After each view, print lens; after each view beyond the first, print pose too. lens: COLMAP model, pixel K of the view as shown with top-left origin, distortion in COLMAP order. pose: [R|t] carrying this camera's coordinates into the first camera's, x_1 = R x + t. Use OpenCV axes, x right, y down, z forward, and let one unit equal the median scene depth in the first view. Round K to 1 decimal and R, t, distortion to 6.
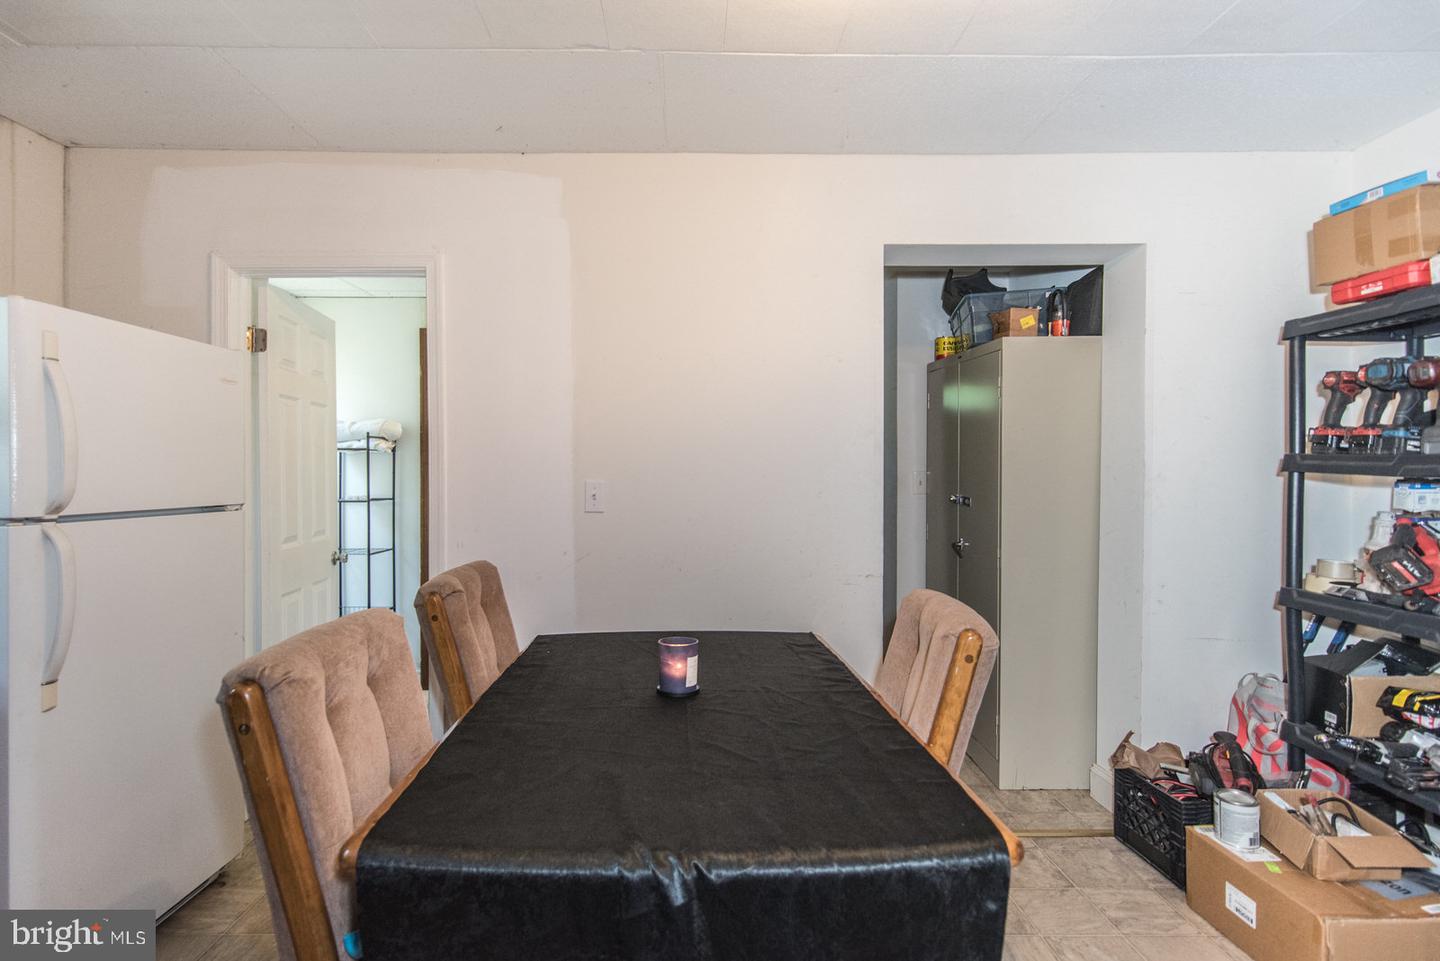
lens RADIAL K [[706.7, 0, 648.4], [0, 706.7, 474.8], [0, 0, 1]] dist [0.001032, -0.000316]
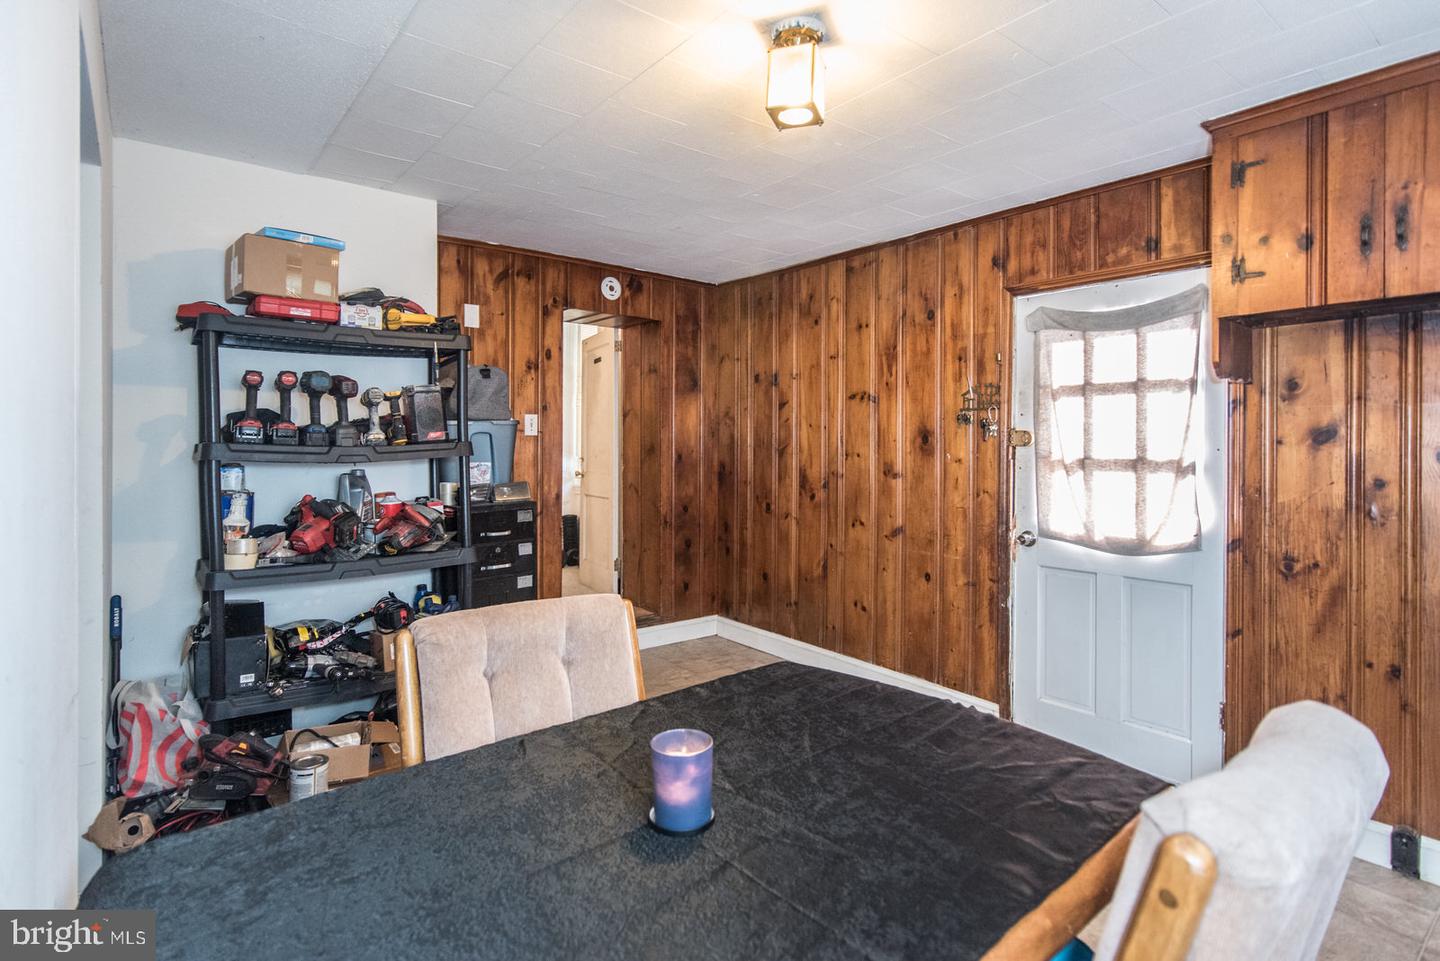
lens RADIAL K [[755.6, 0, 716.4], [0, 755.6, 440.2], [0, 0, 1]] dist [0.001100, 0.000047]
pose [[-0.645692, 0.001899, 0.763595, -0.431590], [-0.000201, 0.999996, -0.002656, -0.031793], [-0.763598, -0.001868, -0.645689, 1.205338]]
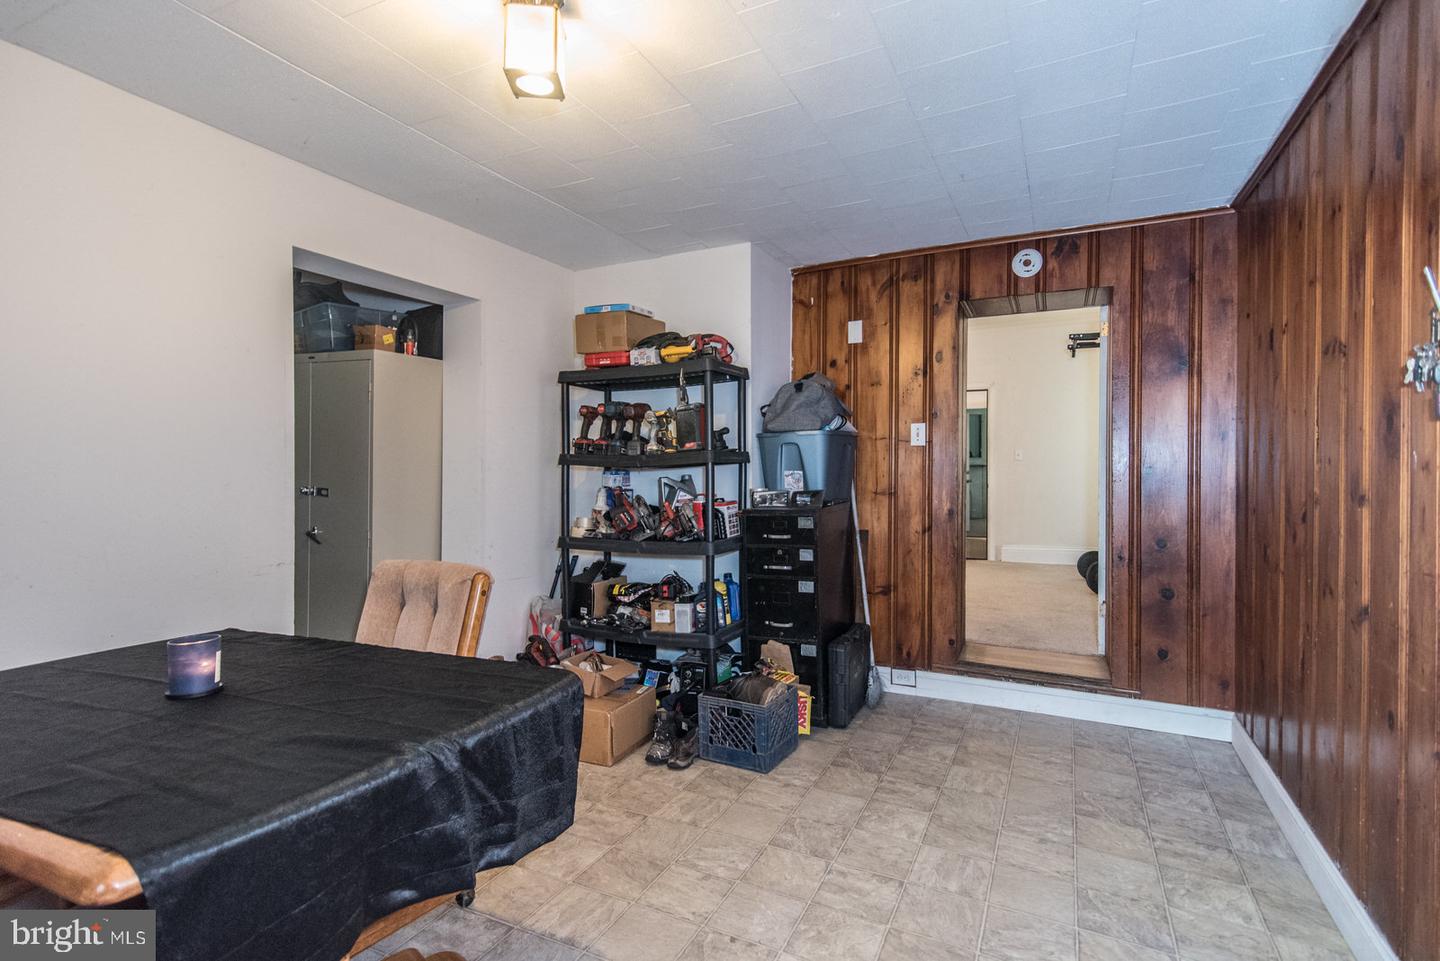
lens RADIAL K [[718.9, 0, 701.0], [0, 718.9, 467.5], [0, 0, 1]] dist [0.017016, 0.000032]
pose [[0.454668, 0.003651, 0.890653, -0.440063], [0.003617, 0.999976, -0.005946, 0.013736], [-0.890654, 0.005925, 0.454644, -0.031316]]
